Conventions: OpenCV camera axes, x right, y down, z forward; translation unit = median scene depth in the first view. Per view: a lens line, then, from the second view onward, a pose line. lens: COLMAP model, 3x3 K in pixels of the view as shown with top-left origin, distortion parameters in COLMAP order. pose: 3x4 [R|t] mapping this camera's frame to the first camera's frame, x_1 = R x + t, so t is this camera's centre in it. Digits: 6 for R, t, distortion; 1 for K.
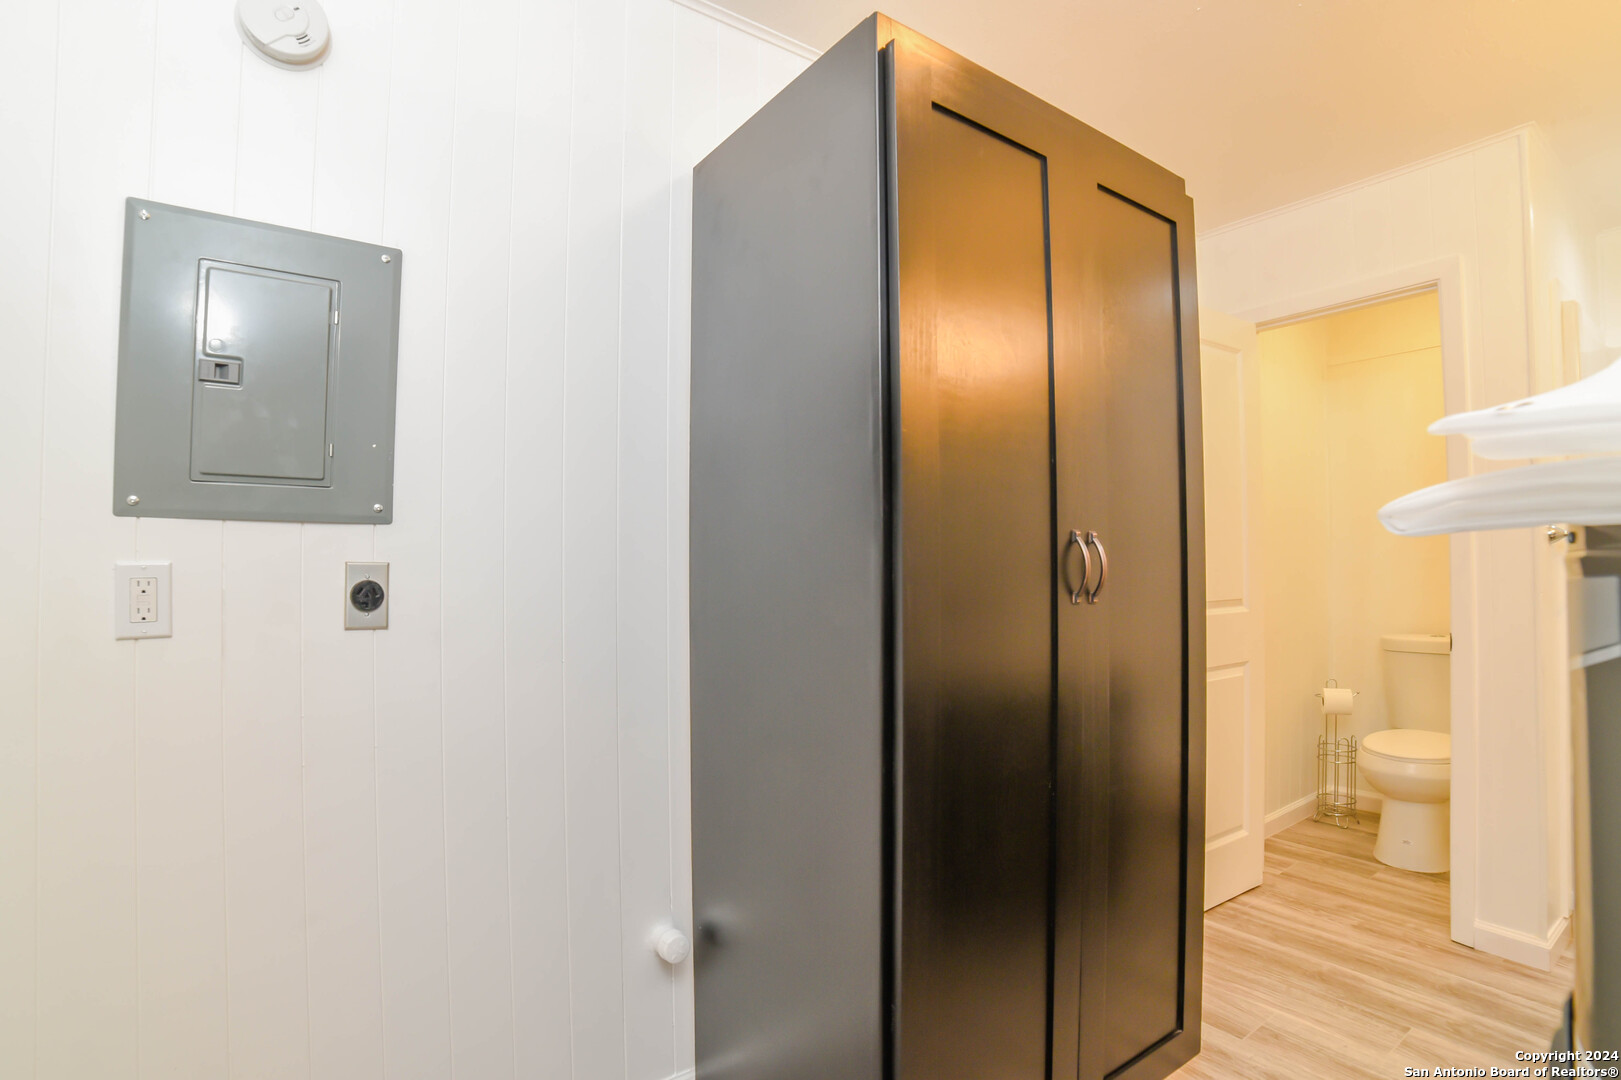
lens RADIAL K [[788.8, 0, 803.1], [0, 788.8, 546.1], [0, 0, 1]] dist [-0.106663, 0.037555]
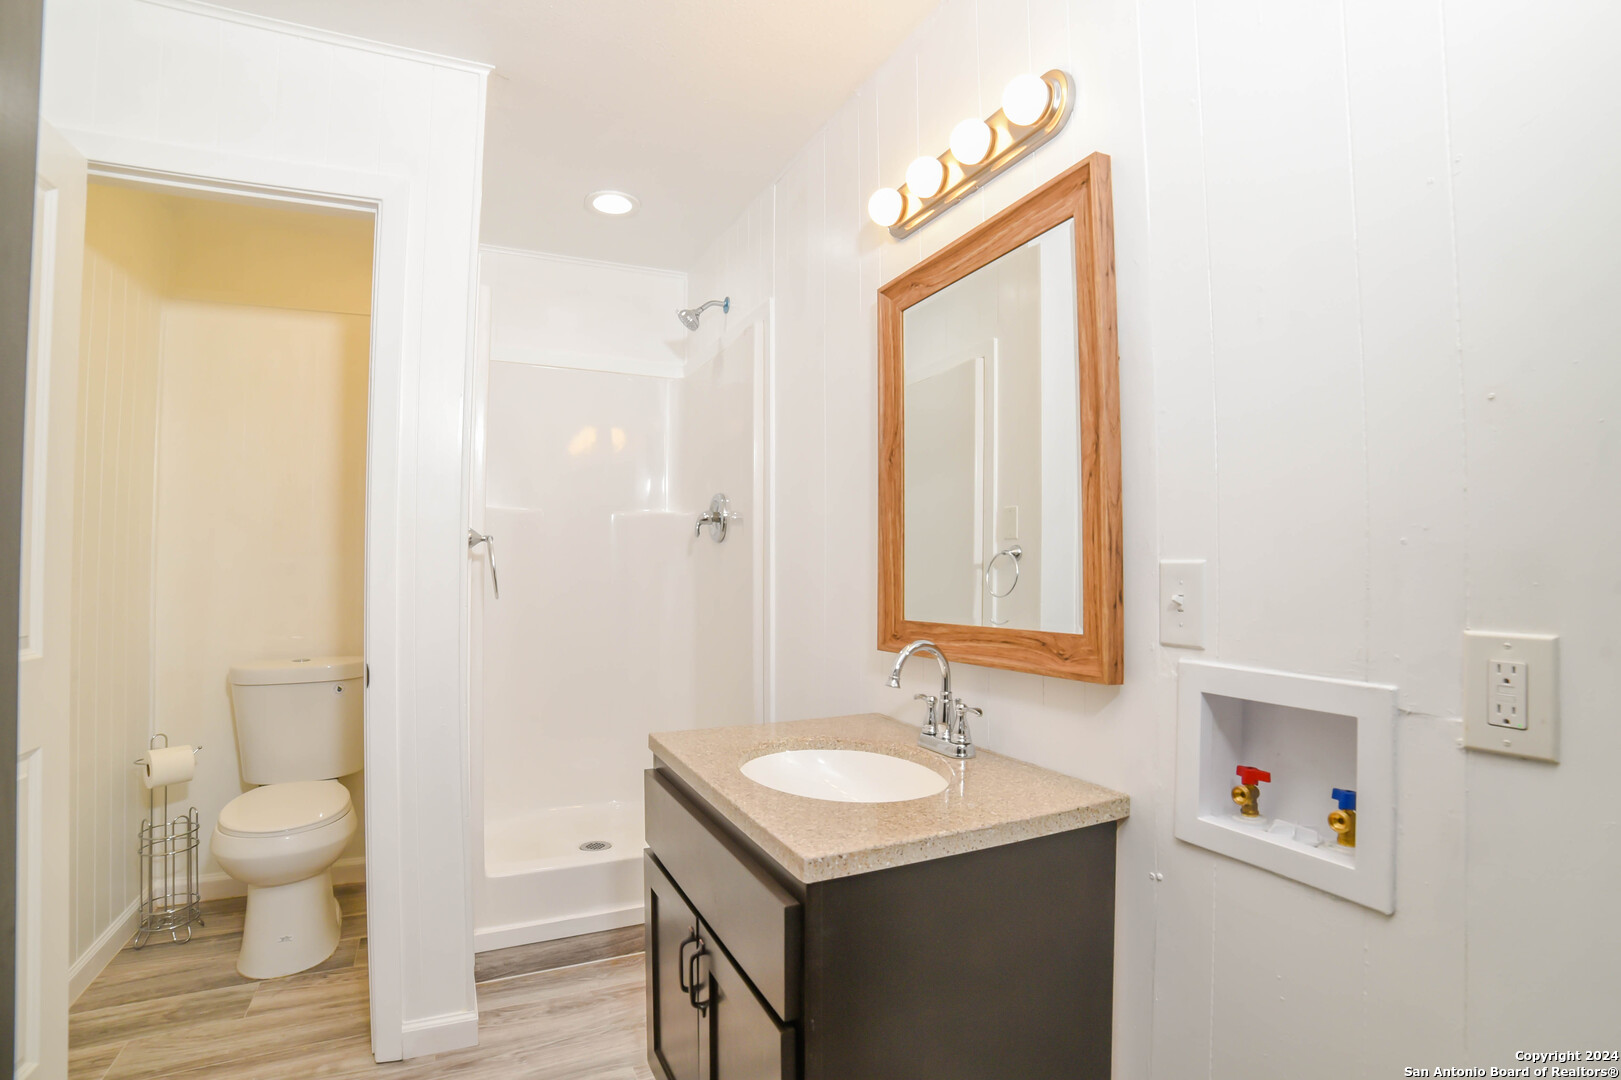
lens RADIAL K [[788.8, 0, 803.1], [0, 788.8, 546.1], [0, 0, 1]] dist [-0.106663, 0.037555]
pose [[0.180655, 0.030783, 0.983065, 0.146157], [-0.021466, 0.999395, -0.027350, 0.007342], [-0.983312, -0.016162, 0.181207, 0.332708]]
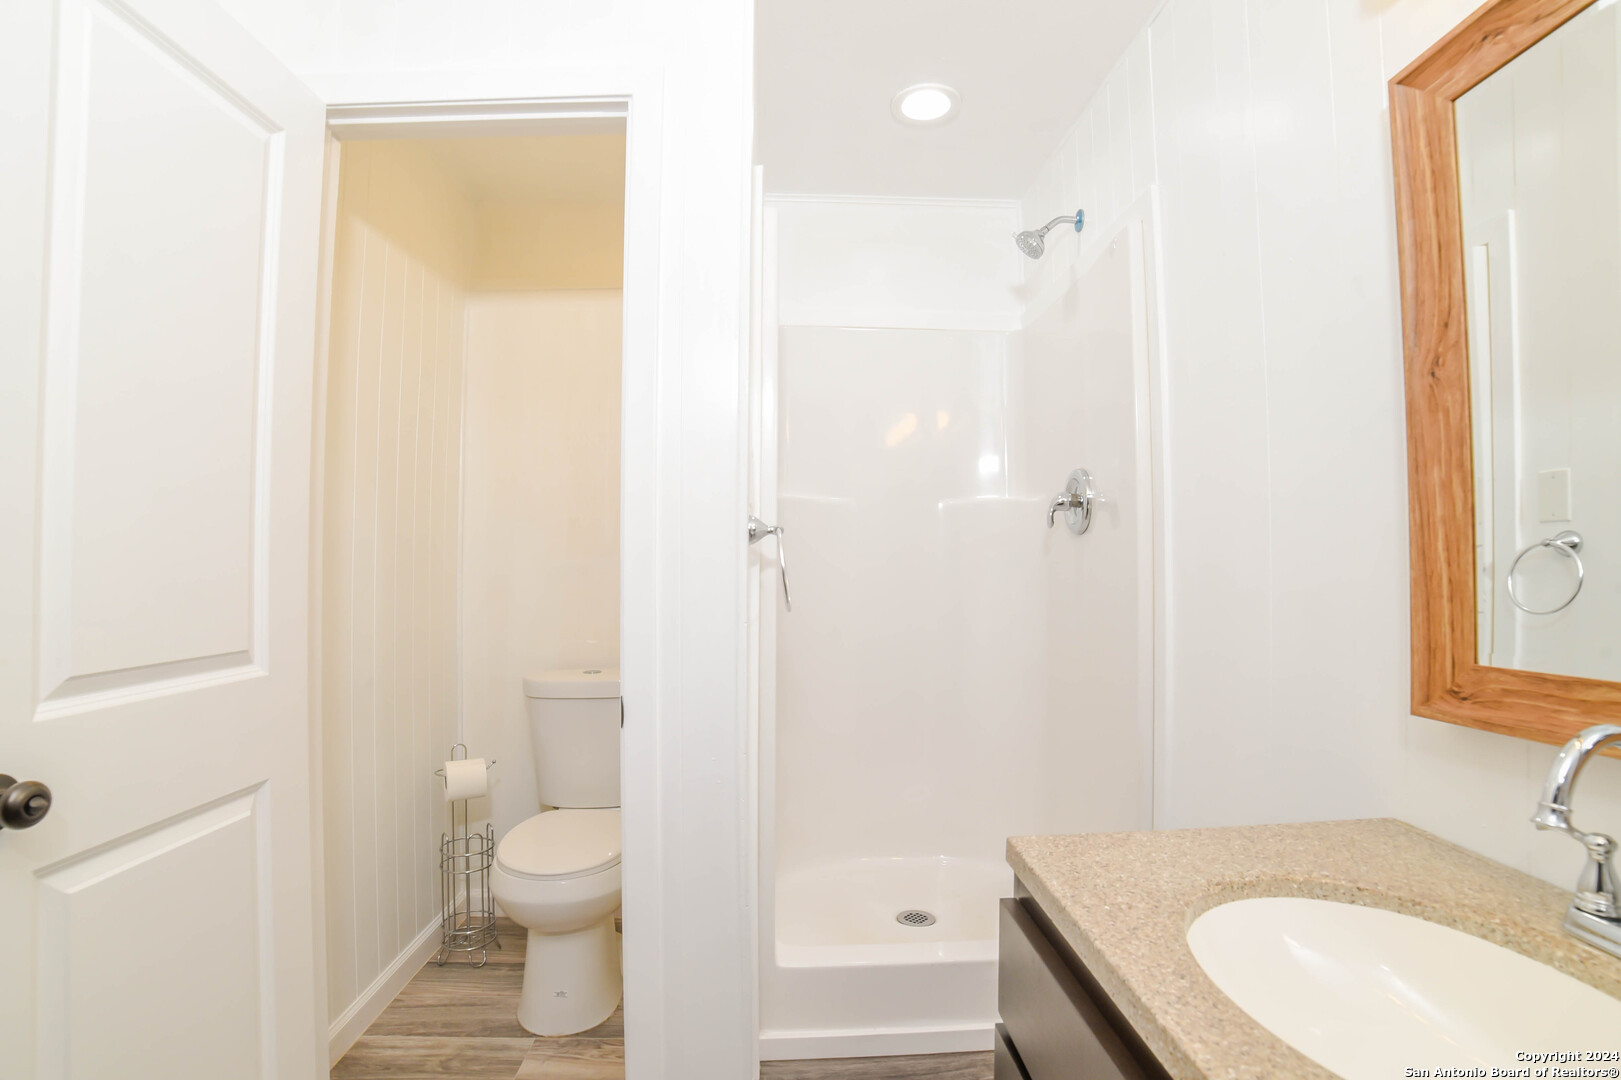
lens RADIAL K [[788.8, 0, 803.1], [0, 788.8, 546.1], [0, 0, 1]] dist [-0.106663, 0.037555]
pose [[0.549761, 0.026732, 0.834894, 0.343733], [-0.019084, 0.999629, -0.019440, 0.008076], [-0.835104, -0.005246, 0.550067, 0.429203]]
